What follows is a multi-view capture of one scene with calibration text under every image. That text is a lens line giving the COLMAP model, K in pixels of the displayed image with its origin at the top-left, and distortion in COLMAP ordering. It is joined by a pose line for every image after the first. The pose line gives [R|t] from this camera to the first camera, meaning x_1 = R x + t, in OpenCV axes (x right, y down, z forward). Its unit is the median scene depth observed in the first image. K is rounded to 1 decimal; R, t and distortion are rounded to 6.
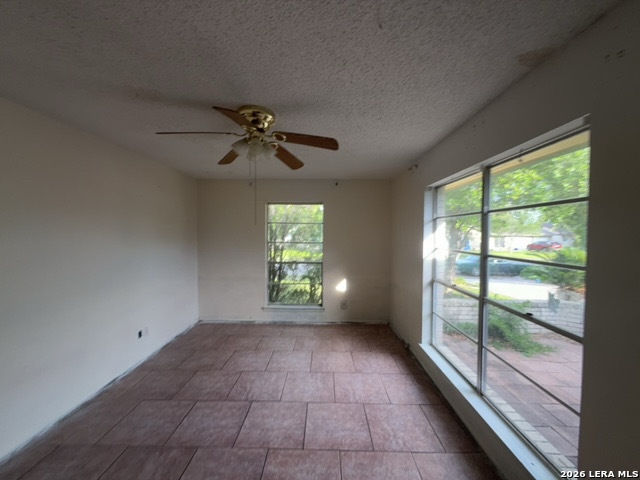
lens RADIAL K [[255.2, 0, 320.0], [0, 255.2, 240.0], [0, 0, 1]] dist [-0.001300, -0.000044]
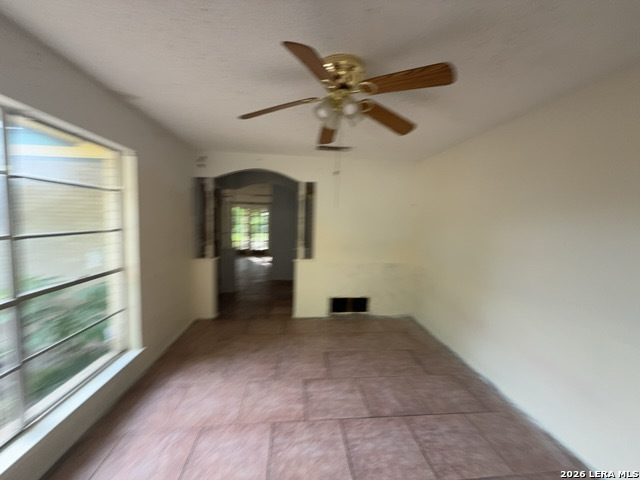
lens RADIAL K [[255.2, 0, 320.0], [0, 255.2, 240.0], [0, 0, 1]] dist [-0.001300, -0.000044]
pose [[-0.992175, -0.024965, -0.122330, -0.103326], [-0.038353, 0.993374, 0.108339, -0.040109], [0.118815, 0.112183, -0.986559, 1.841283]]
